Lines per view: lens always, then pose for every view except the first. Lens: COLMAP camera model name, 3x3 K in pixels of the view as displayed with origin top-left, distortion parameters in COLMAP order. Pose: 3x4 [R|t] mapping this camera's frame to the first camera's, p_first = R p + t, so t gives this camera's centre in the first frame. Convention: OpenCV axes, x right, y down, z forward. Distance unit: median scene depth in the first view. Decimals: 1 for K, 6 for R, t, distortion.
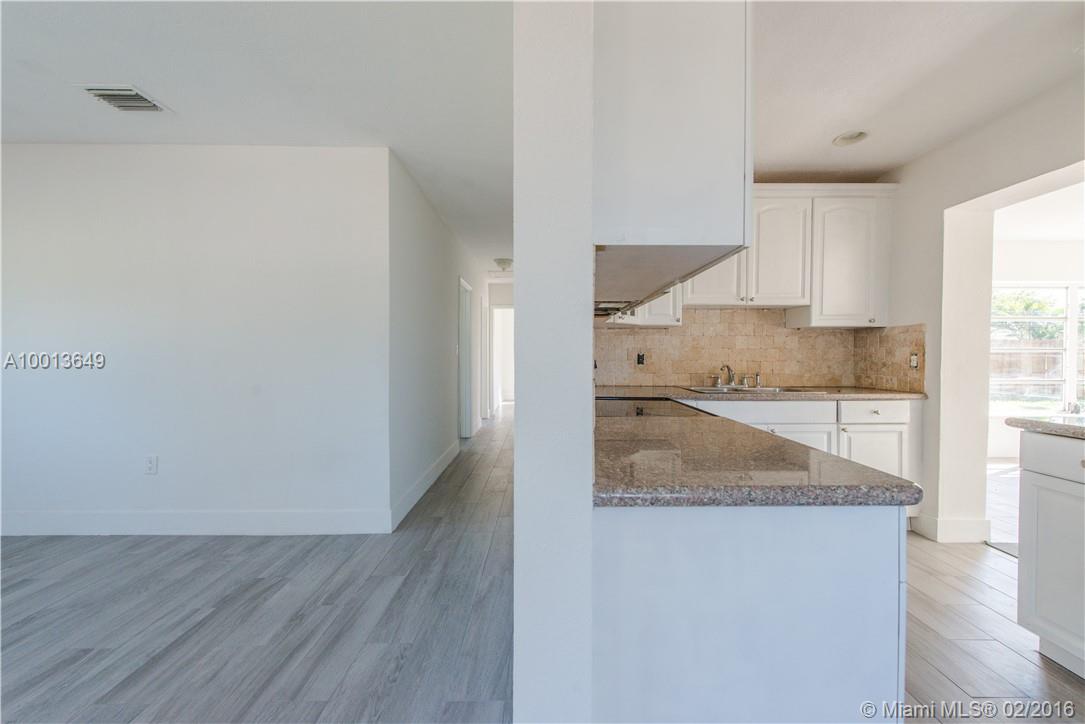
lens RADIAL K [[418.4, 0, 543.7], [0, 418.4, 359.1], [0, 0, 1]] dist [0.000156, -0.000446]
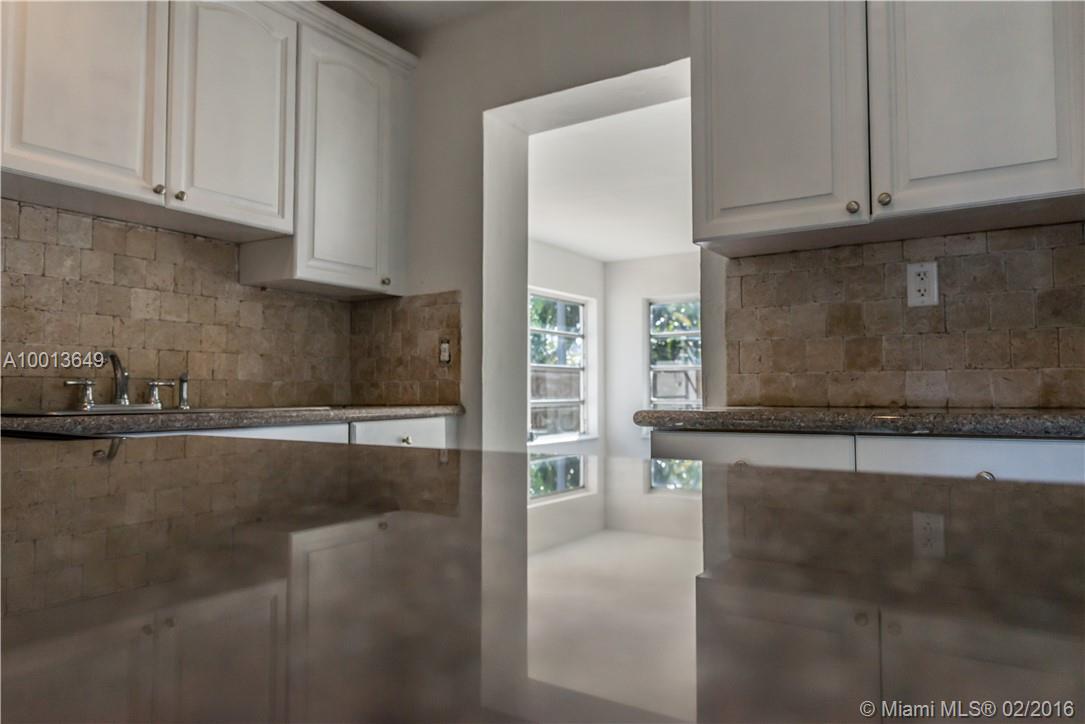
lens RADIAL K [[735.1, 0, 544.0], [0, 735.1, 361.7], [0, 0, 1]] dist [0.011206, 0.001895]
pose [[0.548078, 0.033319, 0.835763, 0.080337], [0.010339, 0.998860, -0.046601, 0.062809], [-0.836363, 0.034182, 0.547109, 0.284866]]
